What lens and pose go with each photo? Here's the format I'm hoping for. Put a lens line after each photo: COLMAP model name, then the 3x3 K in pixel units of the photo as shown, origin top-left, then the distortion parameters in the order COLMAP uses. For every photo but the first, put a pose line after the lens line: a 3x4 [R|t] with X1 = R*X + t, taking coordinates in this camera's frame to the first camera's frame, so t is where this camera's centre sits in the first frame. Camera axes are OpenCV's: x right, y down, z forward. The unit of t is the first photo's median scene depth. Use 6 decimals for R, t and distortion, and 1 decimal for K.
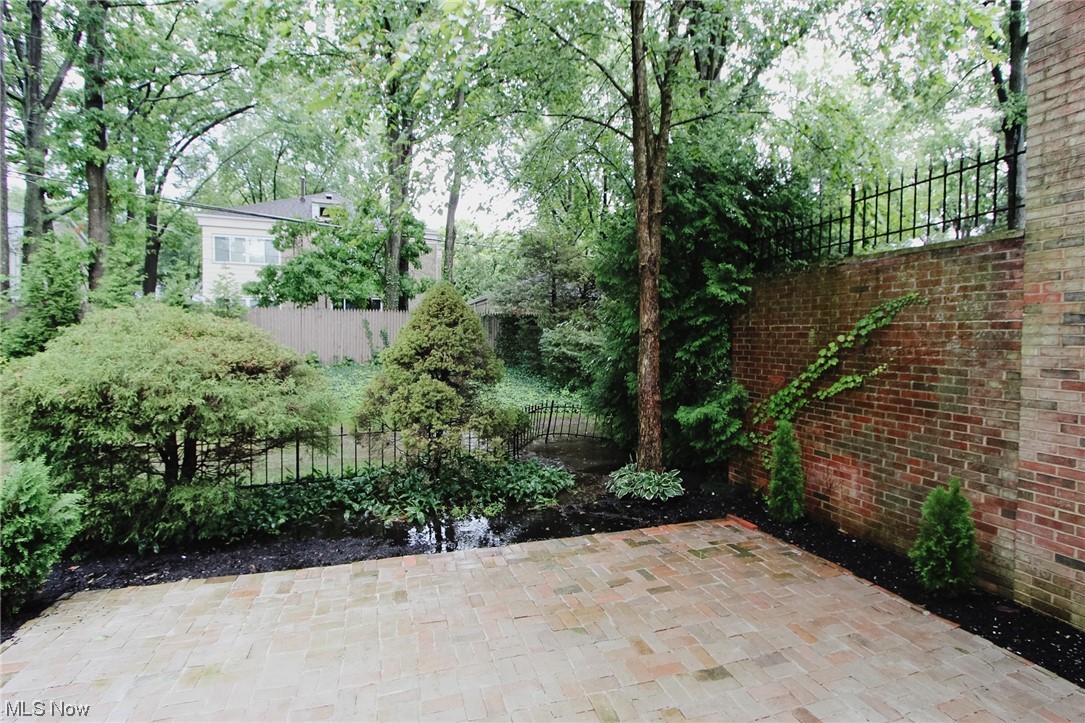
lens RADIAL K [[507.1, 0, 551.3], [0, 507.1, 351.4], [0, 0, 1]] dist [-0.019077, 0.003968]
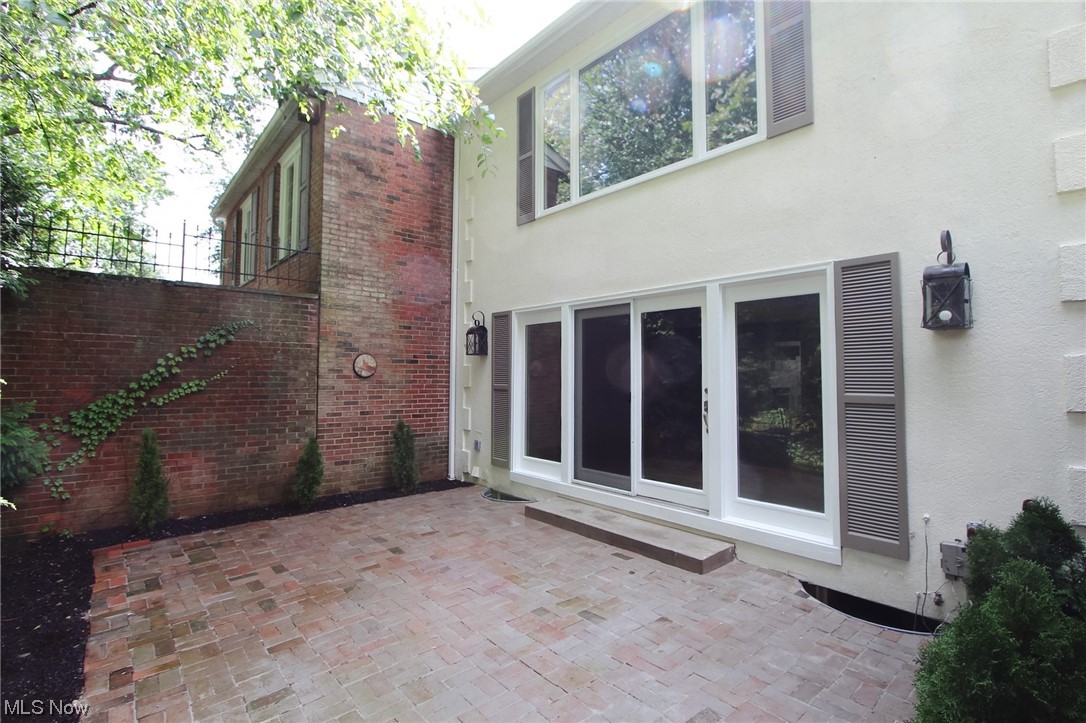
lens RADIAL K [[507.5, 0, 551.8], [0, 507.5, 351.4], [0, 0, 1]] dist [-0.019077, 0.003968]
pose [[-0.387597, 0.029218, 0.921366, -0.979220], [0.016698, 0.999556, -0.024673, 0.023890], [-0.921677, 0.005822, -0.387913, 0.800878]]
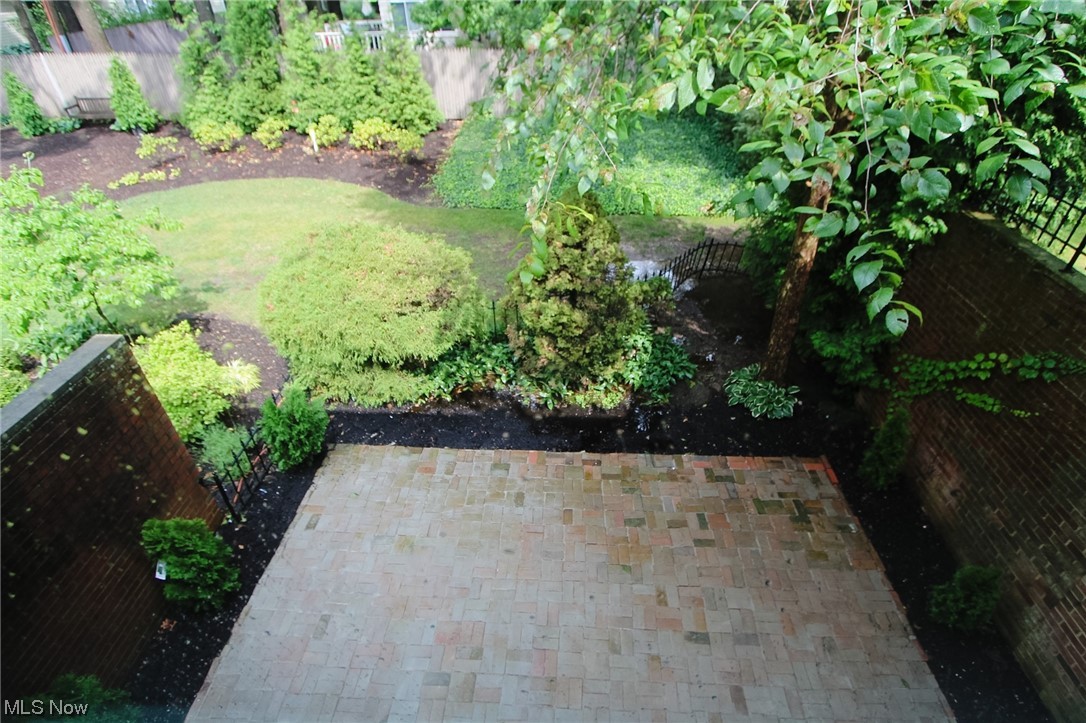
lens RADIAL K [[553.4, 0, 550.5], [0, 553.4, 352.8], [0, 0, 1]] dist [-0.013343, 0.002381]
pose [[0.932028, 0.191006, -0.307961, 0.175241], [0.013742, 0.830576, 0.556736, -0.671759], [0.362124, -0.523125, 0.771496, 0.013695]]
